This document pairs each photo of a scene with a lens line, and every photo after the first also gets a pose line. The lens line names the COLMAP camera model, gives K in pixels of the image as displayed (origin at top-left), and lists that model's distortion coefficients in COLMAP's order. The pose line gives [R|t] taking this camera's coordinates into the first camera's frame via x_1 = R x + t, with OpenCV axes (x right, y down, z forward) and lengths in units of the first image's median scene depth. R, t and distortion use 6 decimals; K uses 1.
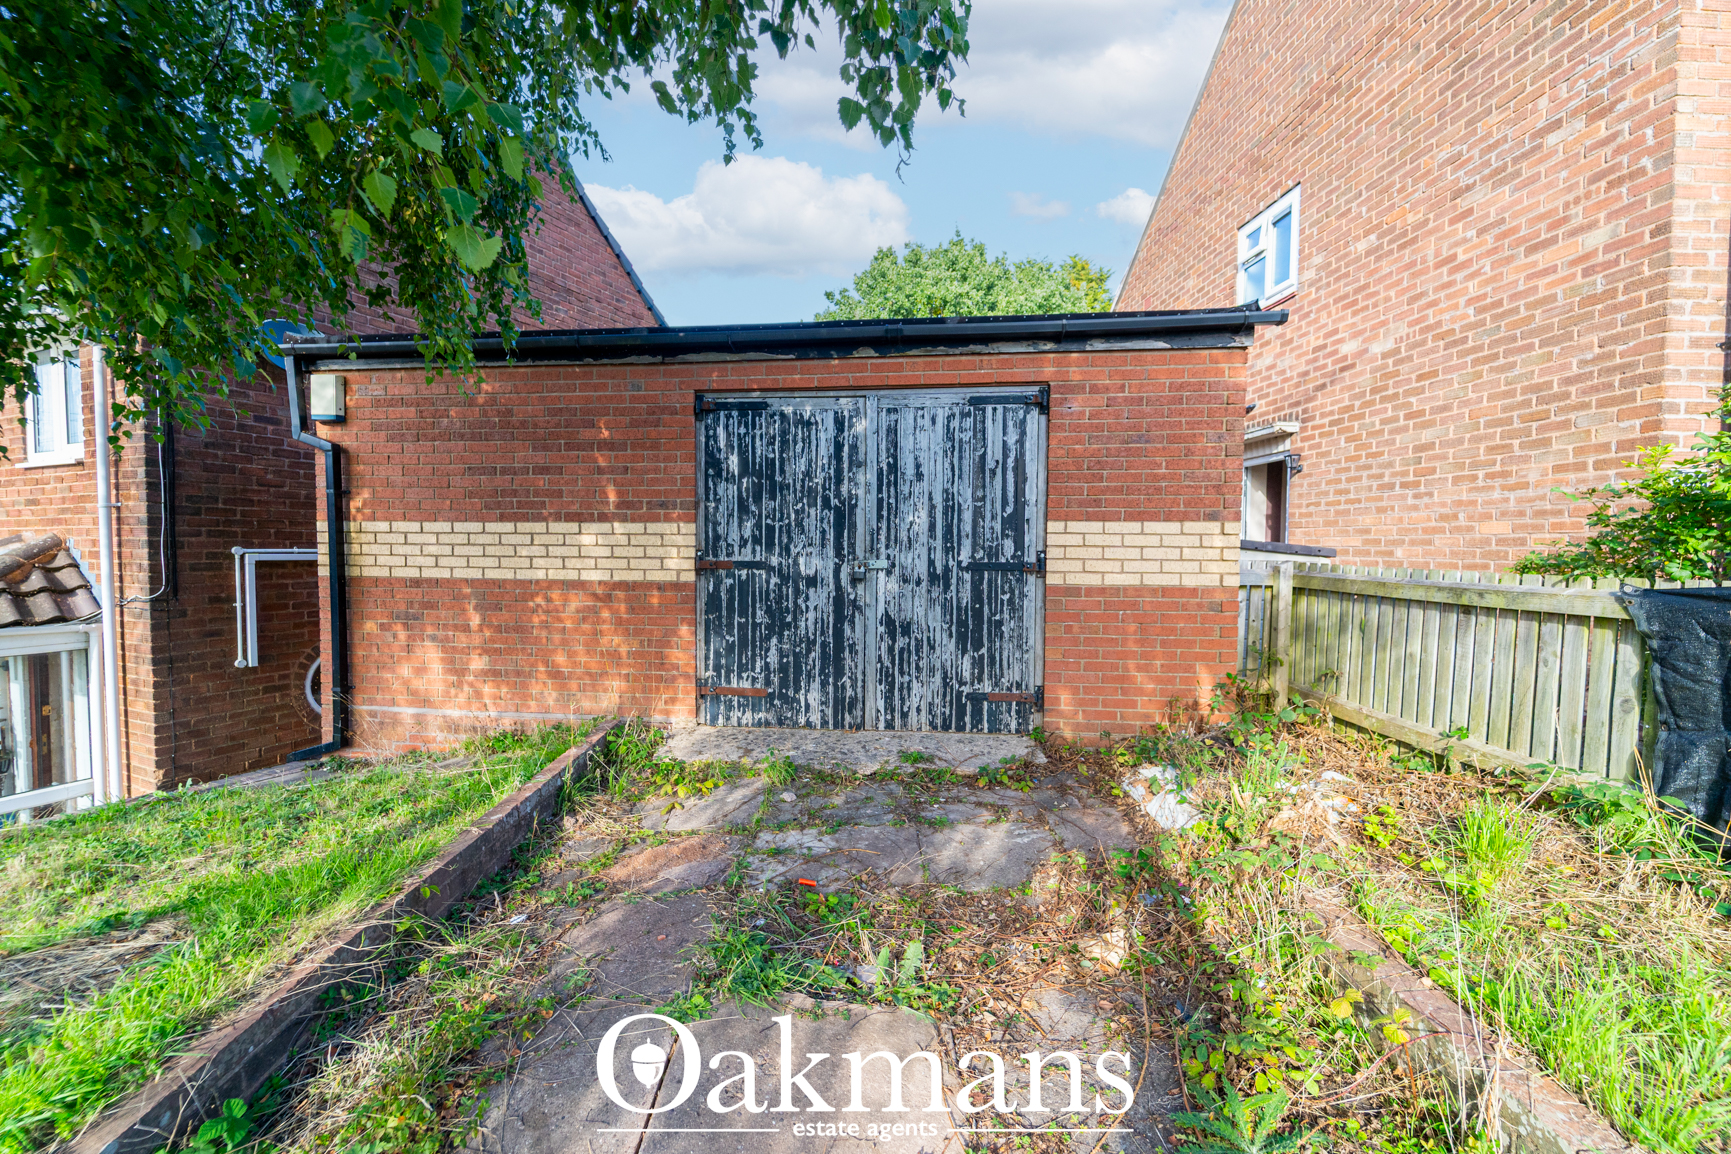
lens RADIAL K [[694.6, 0, 868.7], [0, 694.6, 569.7], [0, 0, 1]] dist [0.001282, -0.000177]
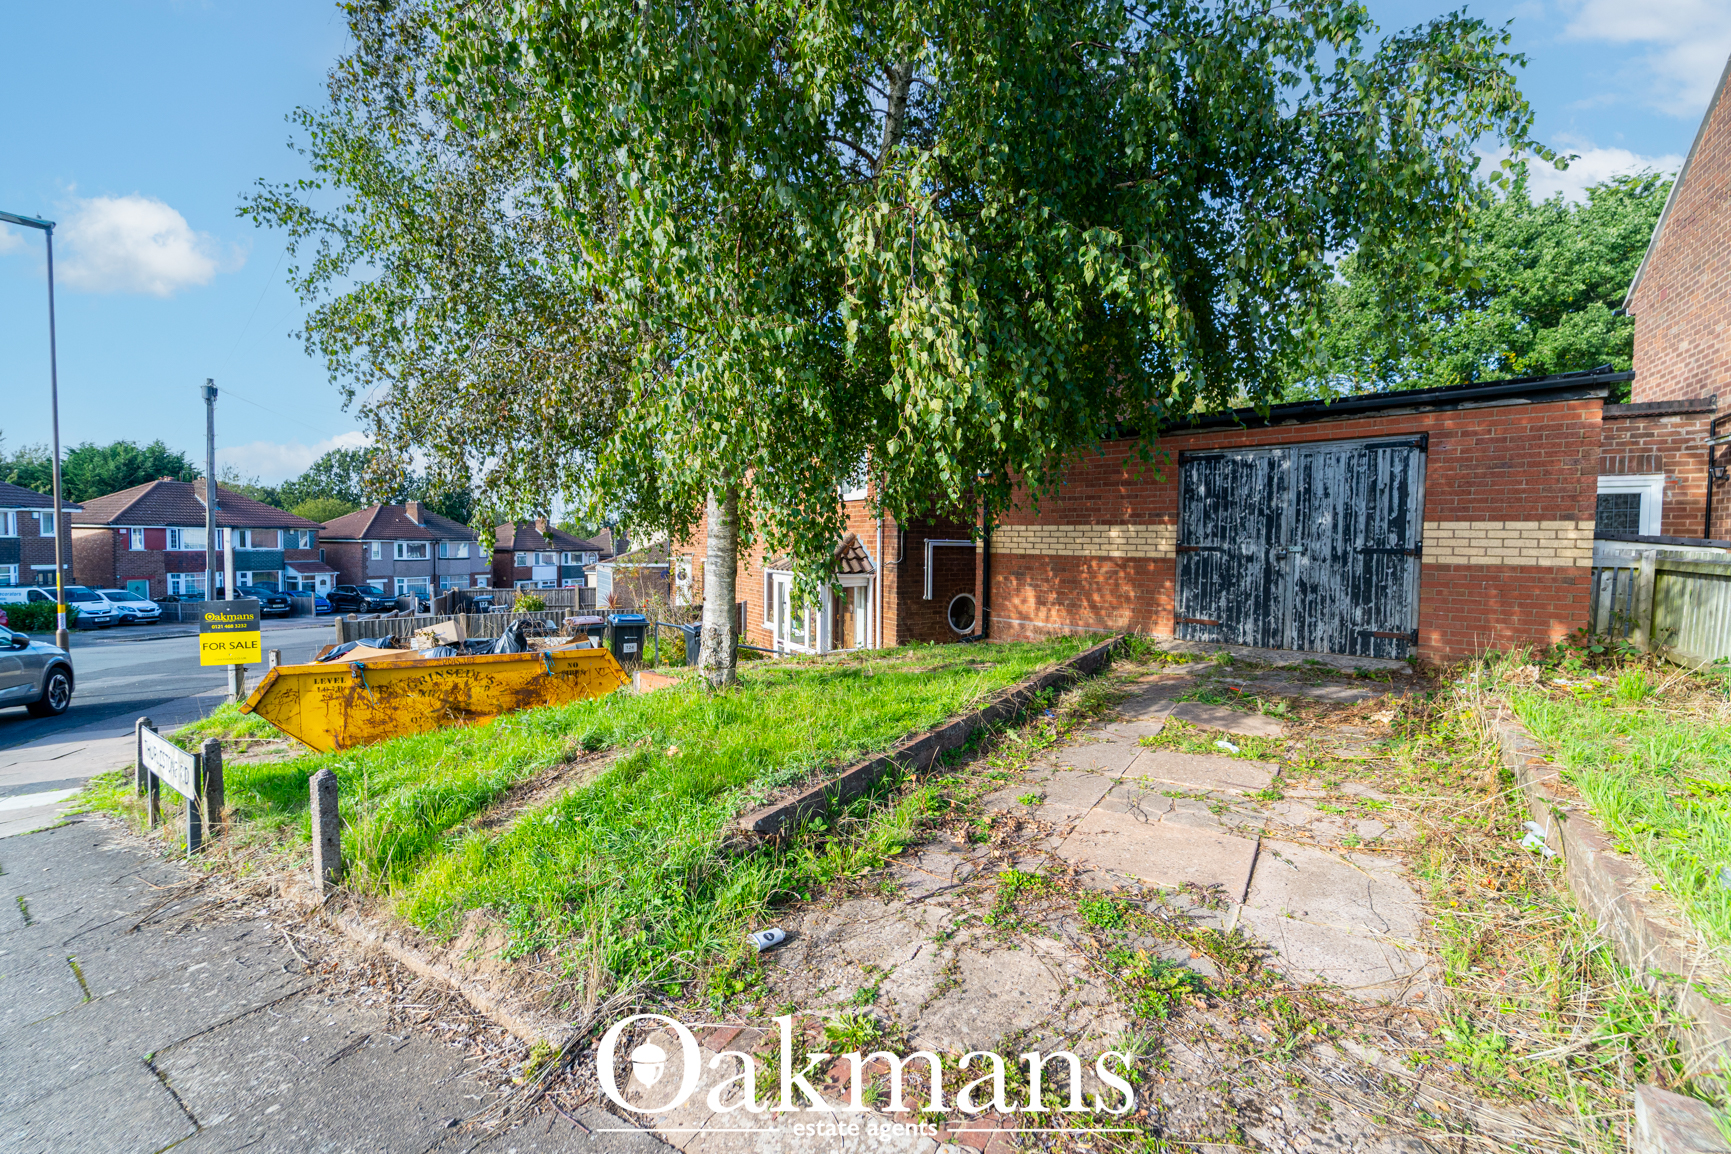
lens RADIAL K [[694.6, 0, 868.7], [0, 694.6, 569.7], [0, 0, 1]] dist [0.001282, -0.000177]
pose [[0.815746, 0.028961, -0.577684, 0.140990], [-0.030790, 0.999504, 0.006630, 0.061482], [0.577590, 0.012378, 0.816233, -0.929716]]
